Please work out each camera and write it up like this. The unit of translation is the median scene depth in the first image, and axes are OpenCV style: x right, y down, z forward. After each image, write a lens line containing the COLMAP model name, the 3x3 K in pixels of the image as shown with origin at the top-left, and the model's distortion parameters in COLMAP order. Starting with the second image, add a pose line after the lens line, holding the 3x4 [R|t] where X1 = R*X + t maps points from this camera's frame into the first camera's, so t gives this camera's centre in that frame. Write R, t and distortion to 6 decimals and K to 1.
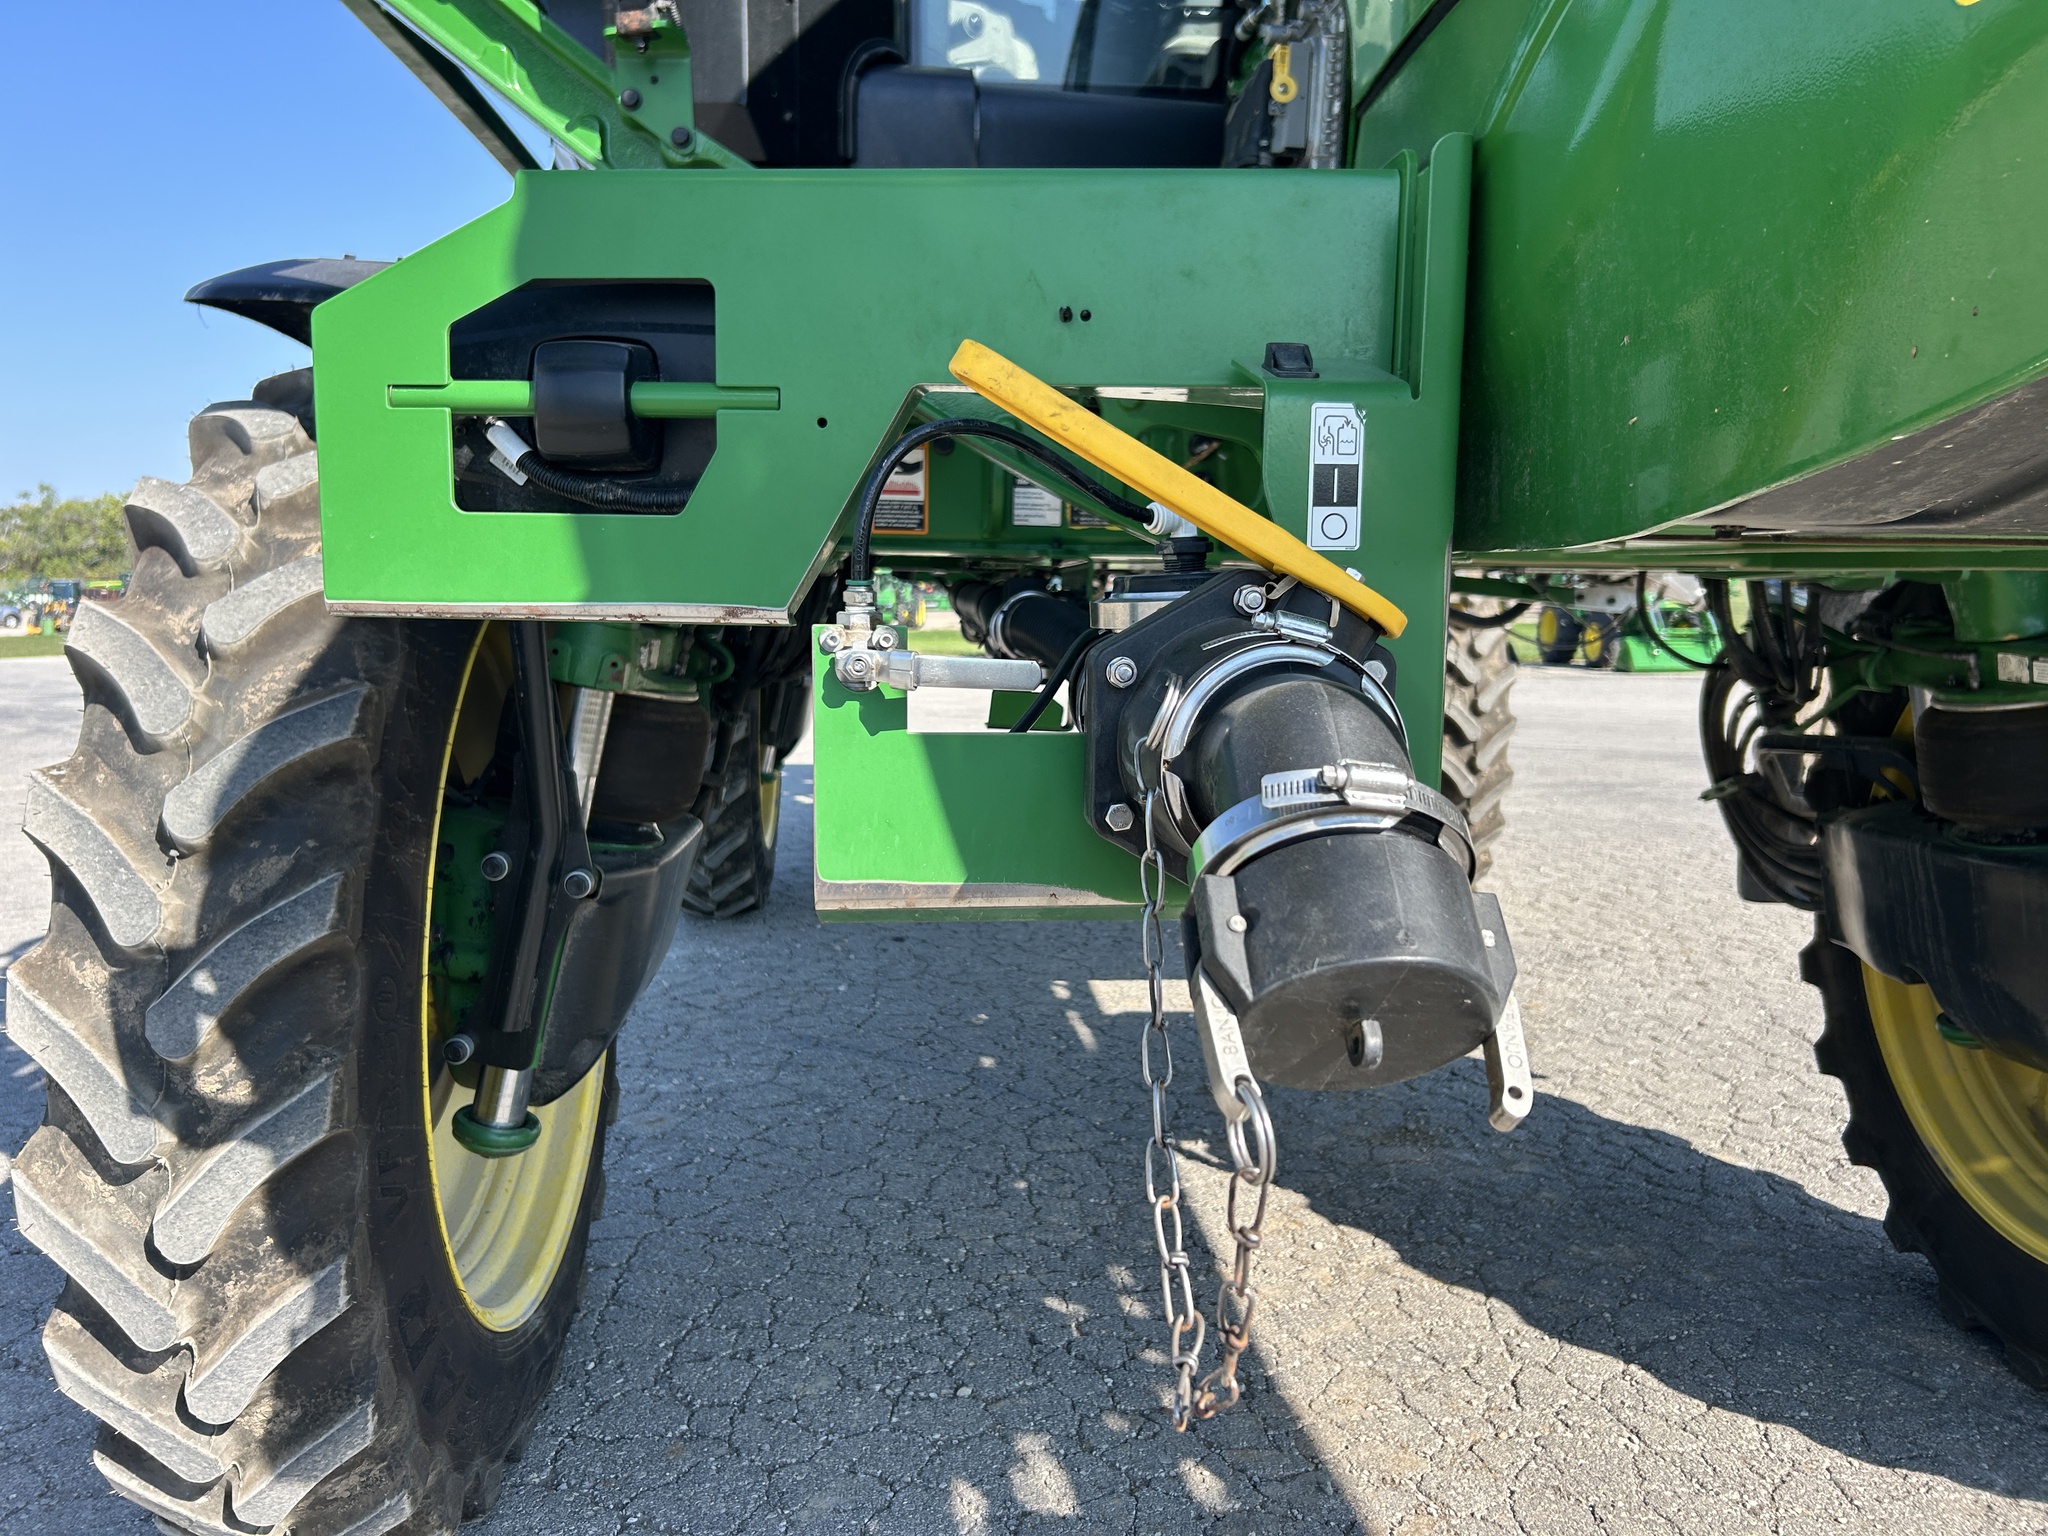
lens RADIAL K [[1539.8, 0, 1040.0], [0, 1539.8, 763.3], [0, 0, 1]] dist [0.032918, -0.036673]
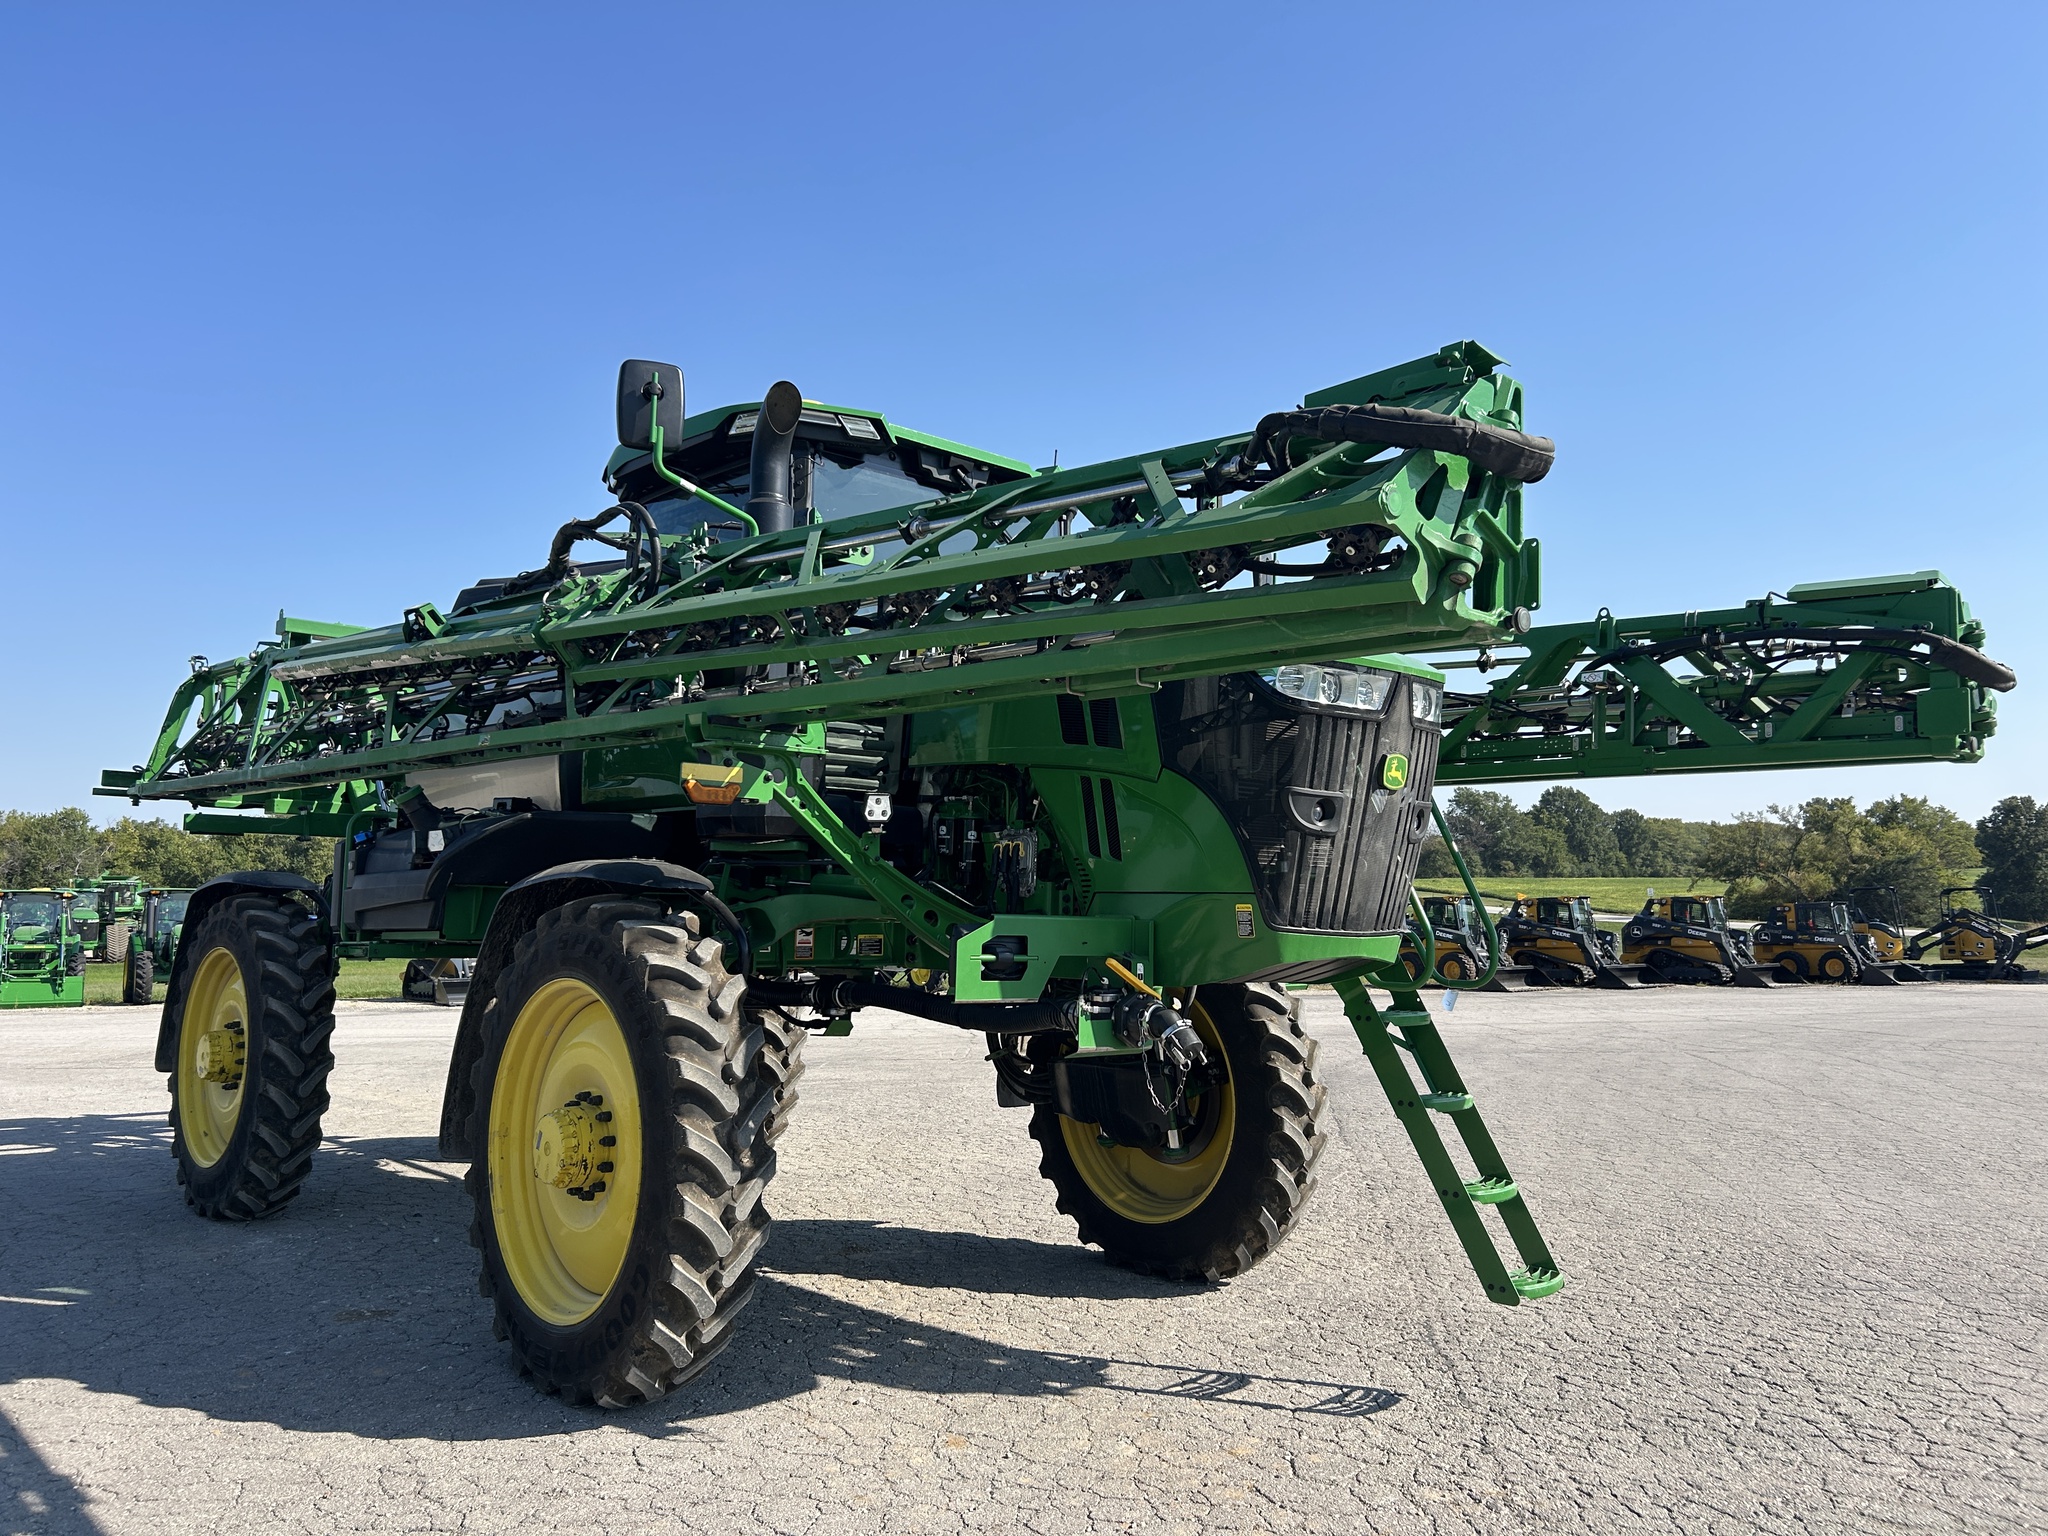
lens RADIAL K [[1554.9, 0, 1024.0], [0, 1554.9, 768.0], [0, 0, 1]] dist [0.135282, -0.172994]
pose [[0.792887, 0.058542, 0.606550, -1.398099], [0.066688, 0.981060, -0.181864, 0.036212], [-0.605708, 0.184647, 0.773966, -1.291910]]
